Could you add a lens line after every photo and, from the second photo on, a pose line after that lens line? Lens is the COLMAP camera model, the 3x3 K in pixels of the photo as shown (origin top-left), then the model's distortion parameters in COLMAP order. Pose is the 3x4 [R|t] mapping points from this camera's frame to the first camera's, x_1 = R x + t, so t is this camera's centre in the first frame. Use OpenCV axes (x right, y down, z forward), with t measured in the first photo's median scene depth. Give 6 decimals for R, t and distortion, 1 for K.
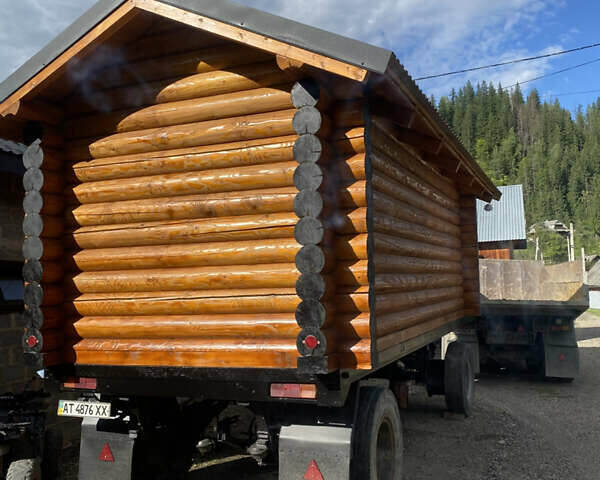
lens RADIAL K [[601.7, 0, 309.1], [0, 601.7, 238.6], [0, 0, 1]] dist [0.129718, -0.329006]
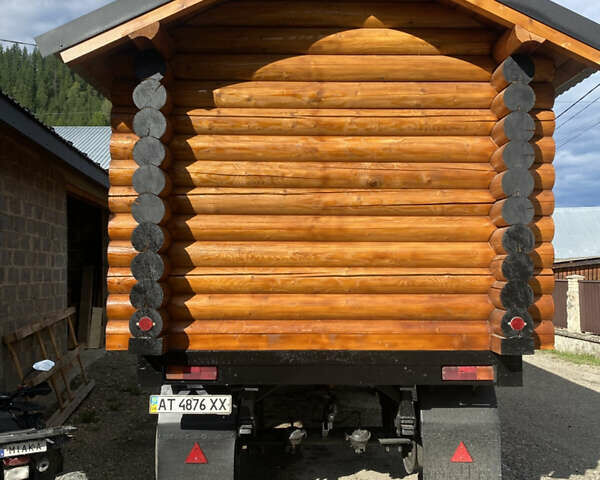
lens RADIAL K [[601.7, 0, 309.1], [0, 601.7, 238.6], [0, 0, 1]] dist [0.129718, -0.329006]
pose [[0.922244, 0.047096, 0.383730, -0.563339], [-0.057992, 0.998175, 0.016868, 0.029141], [-0.382235, -0.037810, 0.923291, 0.176332]]
